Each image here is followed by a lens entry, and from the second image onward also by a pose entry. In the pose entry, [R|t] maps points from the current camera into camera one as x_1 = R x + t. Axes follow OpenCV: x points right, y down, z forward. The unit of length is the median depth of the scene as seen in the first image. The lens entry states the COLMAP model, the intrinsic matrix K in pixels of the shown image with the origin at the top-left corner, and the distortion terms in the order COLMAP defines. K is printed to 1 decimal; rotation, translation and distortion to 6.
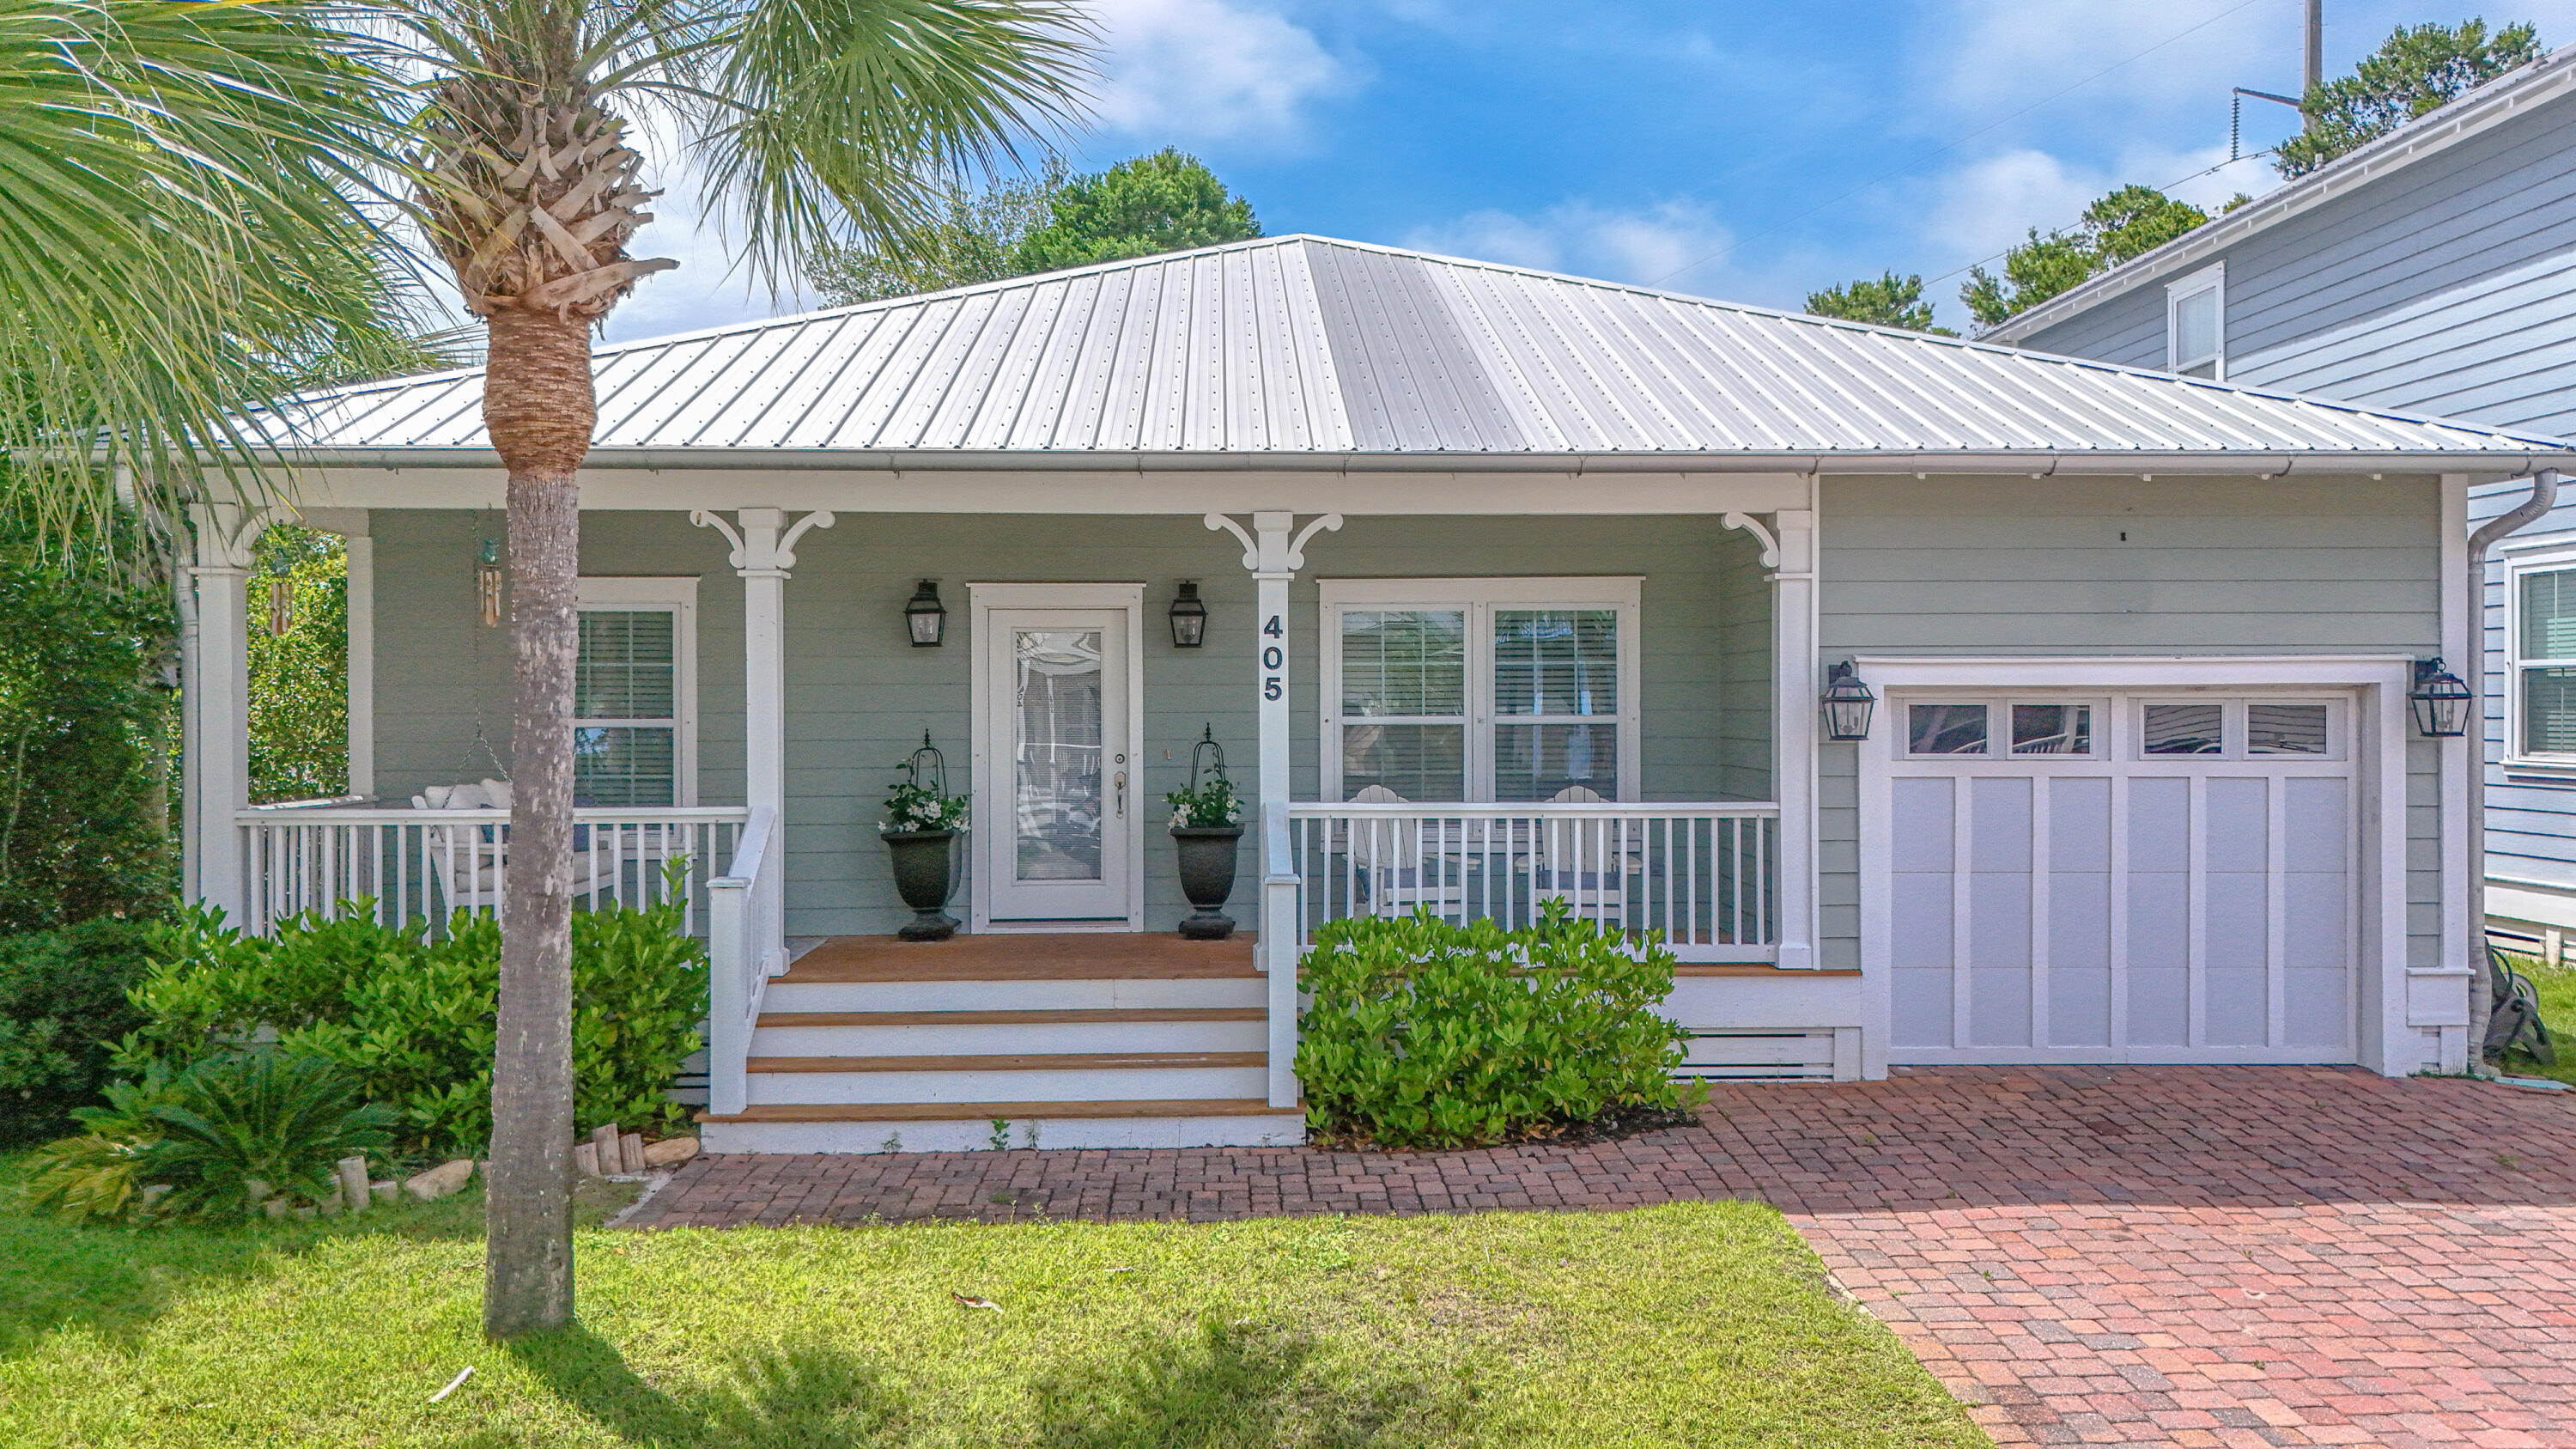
lens RADIAL K [[1899.6, 0, 1288.0], [0, 1899.6, 724.5], [0, 0, 1]] dist [0.040980, -0.006319]
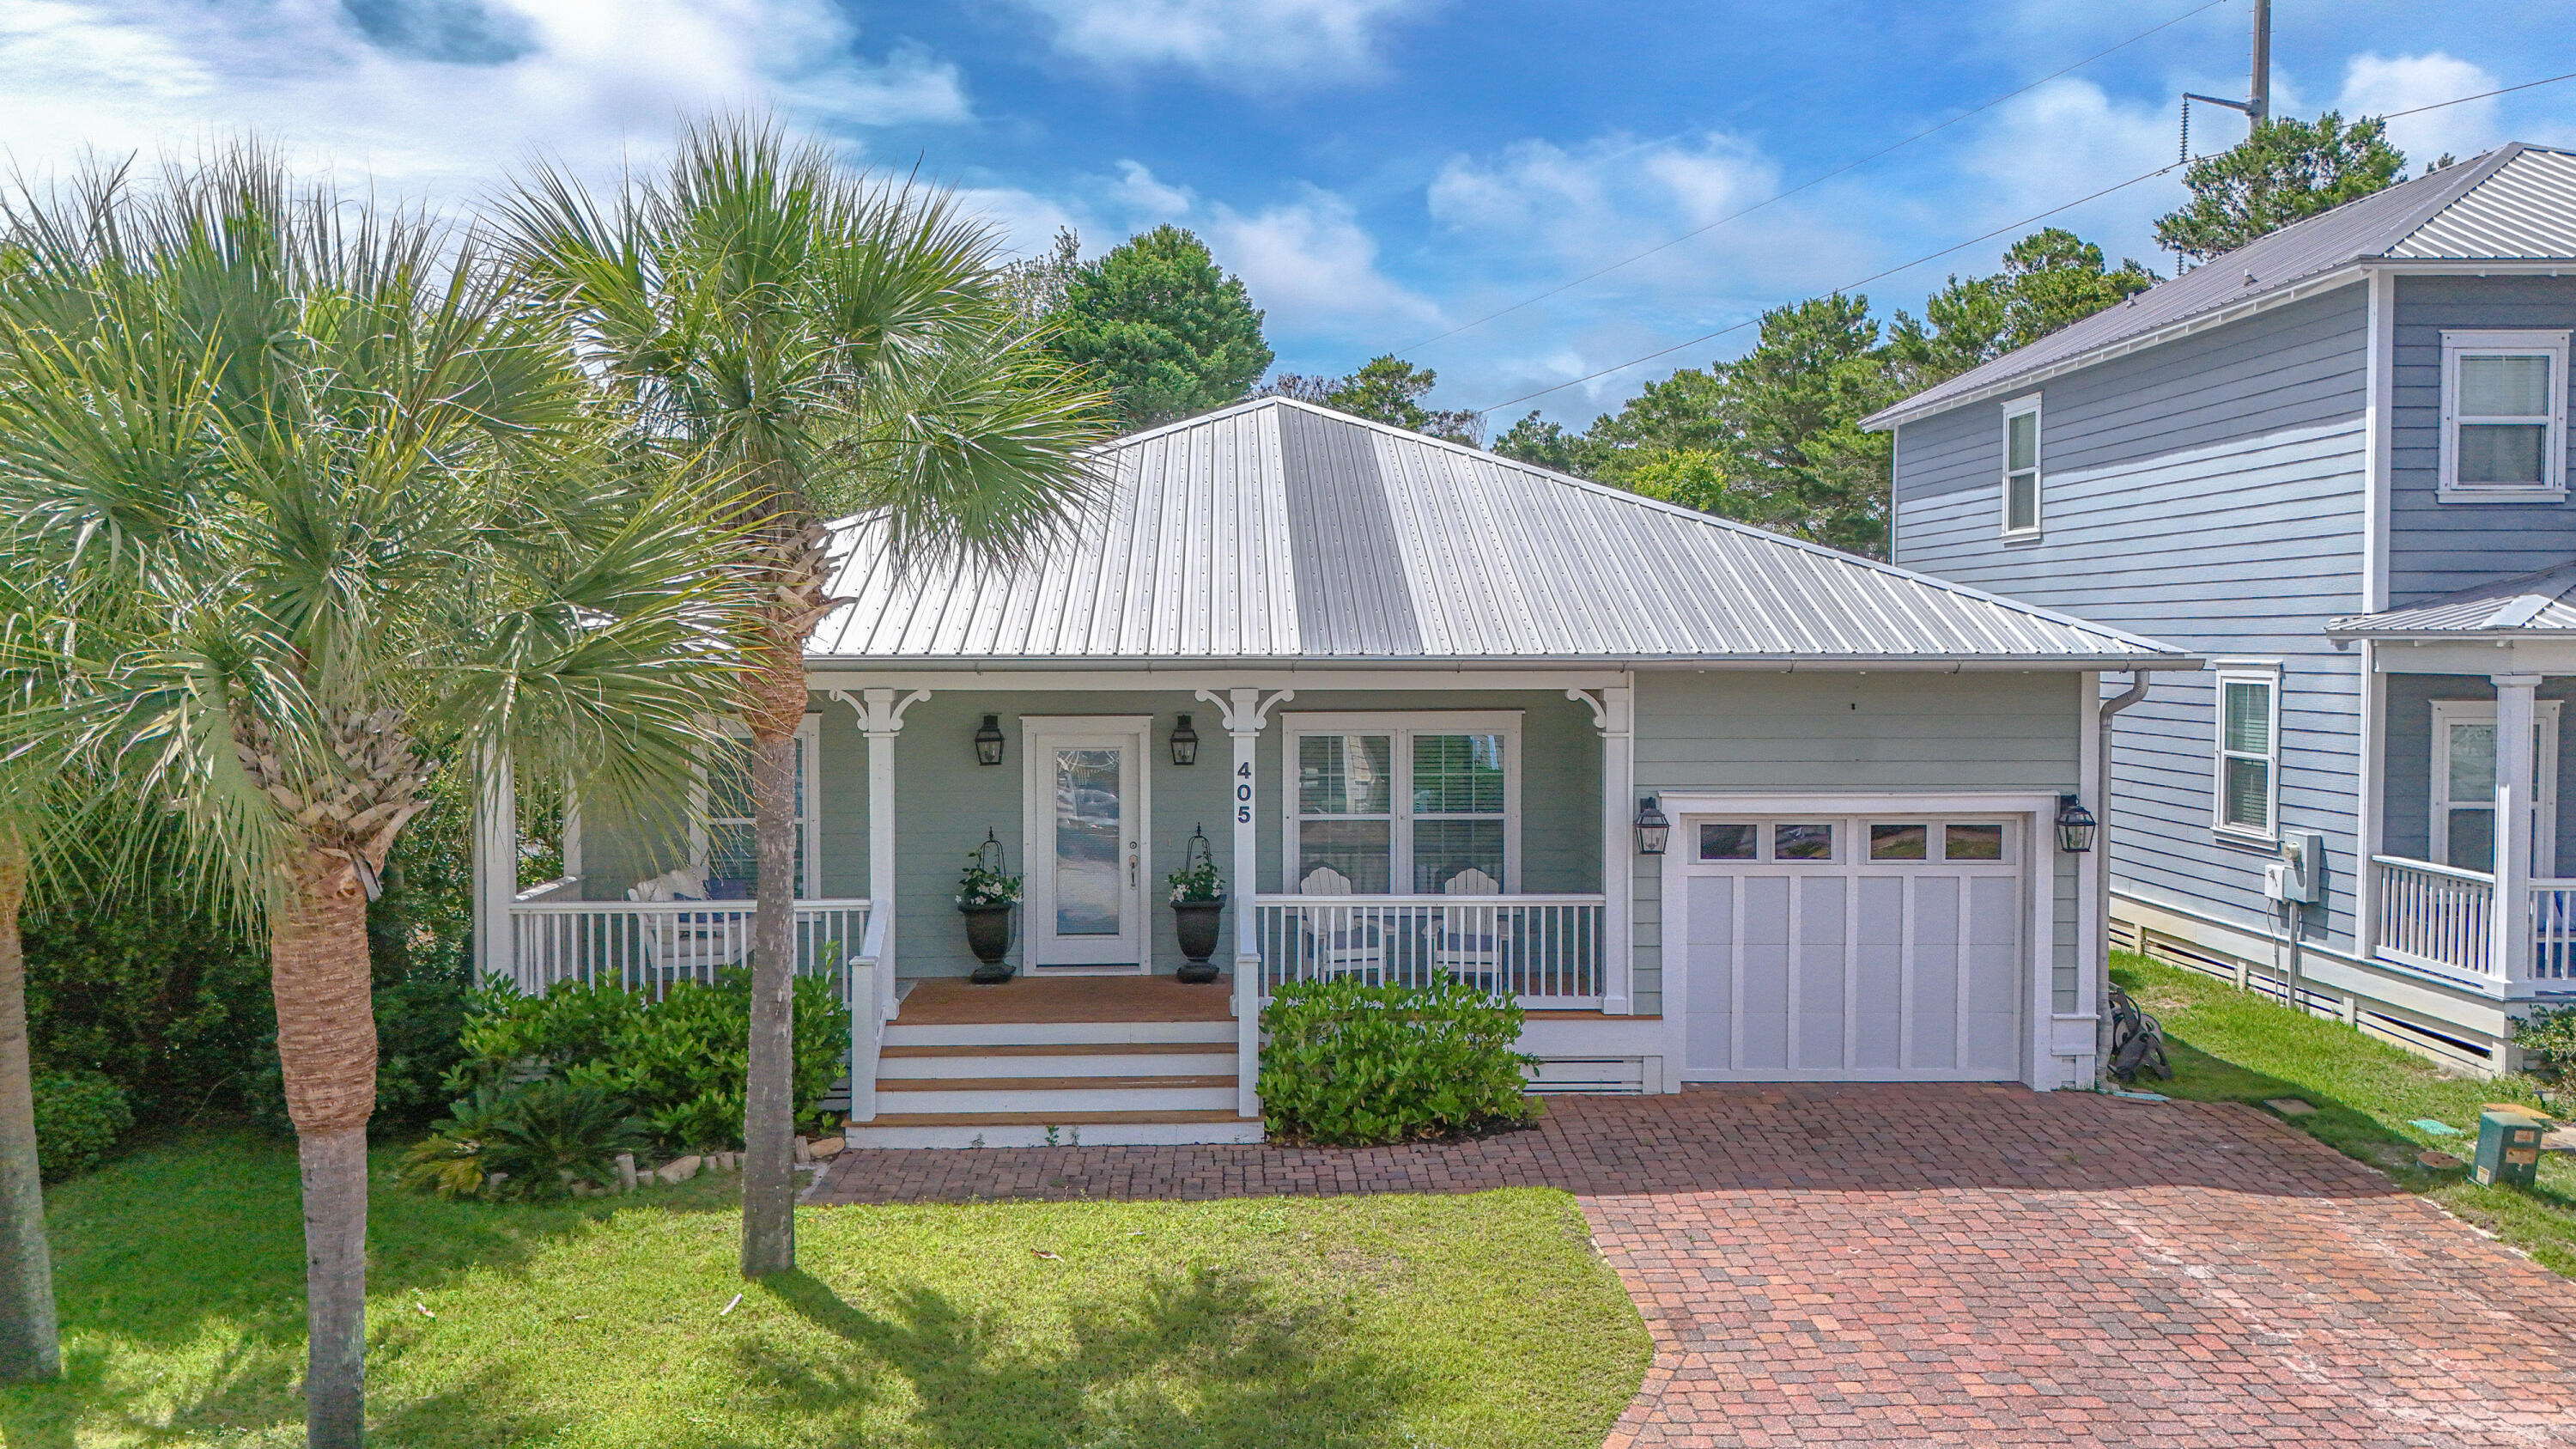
lens RADIAL K [[1886.5, 0, 1288.0], [0, 1886.5, 724.5], [0, 0, 1]] dist [0.067128, -0.053291]
pose [[0.999997, 0.002209, -0.001261, 0.028716], [-0.002165, 0.999418, 0.034043, -0.145447], [0.001335, -0.034041, 0.999420, -0.424773]]
